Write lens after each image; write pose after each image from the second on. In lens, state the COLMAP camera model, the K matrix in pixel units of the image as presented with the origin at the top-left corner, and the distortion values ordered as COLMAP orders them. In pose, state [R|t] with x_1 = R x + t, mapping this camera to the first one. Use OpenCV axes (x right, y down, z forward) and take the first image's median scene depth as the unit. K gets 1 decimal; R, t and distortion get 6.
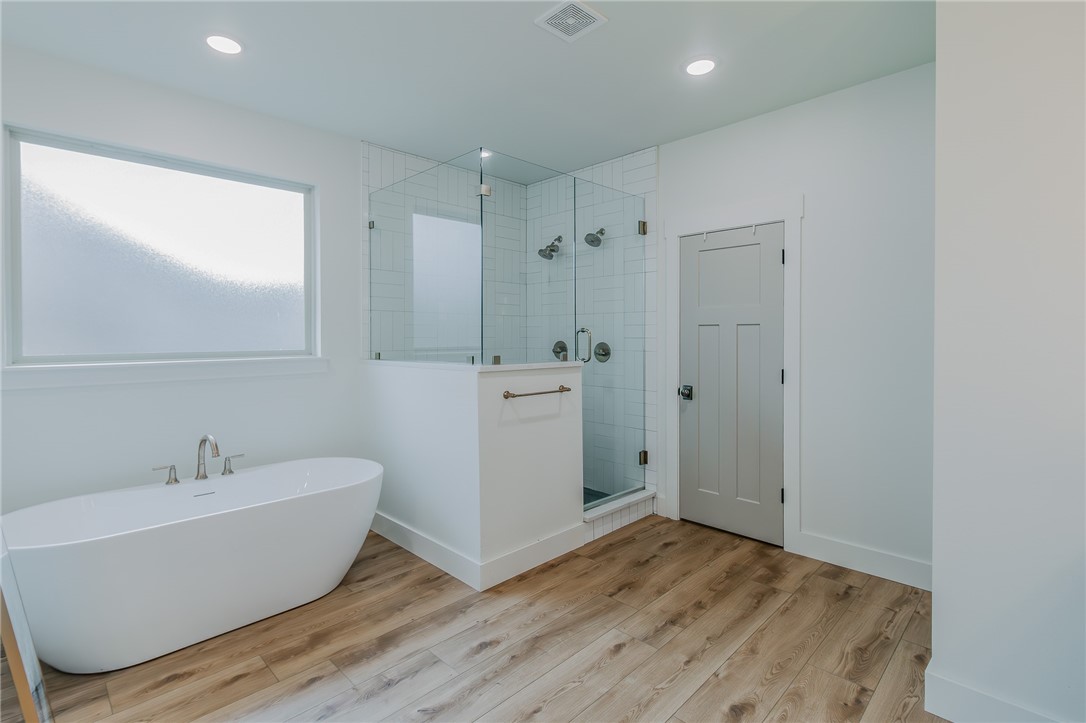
lens RADIAL K [[496.0, 0, 543.0], [0, 496.0, 333.1], [0, 0, 1]] dist [0.002585, 0.000159]
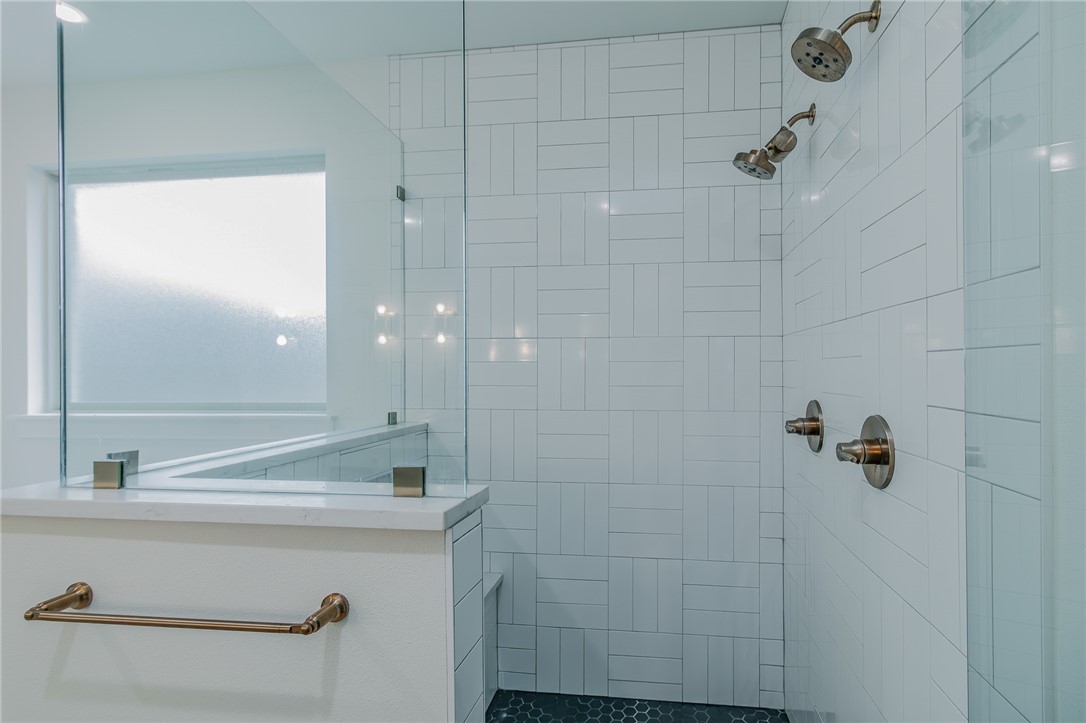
lens RADIAL K [[533.8, 0, 544.1], [0, 533.8, 375.0], [0, 0, 1]] dist [0.043169, 0.000222]
pose [[0.617438, -0.003947, -0.786609, 0.357311], [0.012634, 0.999908, 0.004899, -0.007642], [0.786518, -0.012963, 0.617432, 1.001870]]
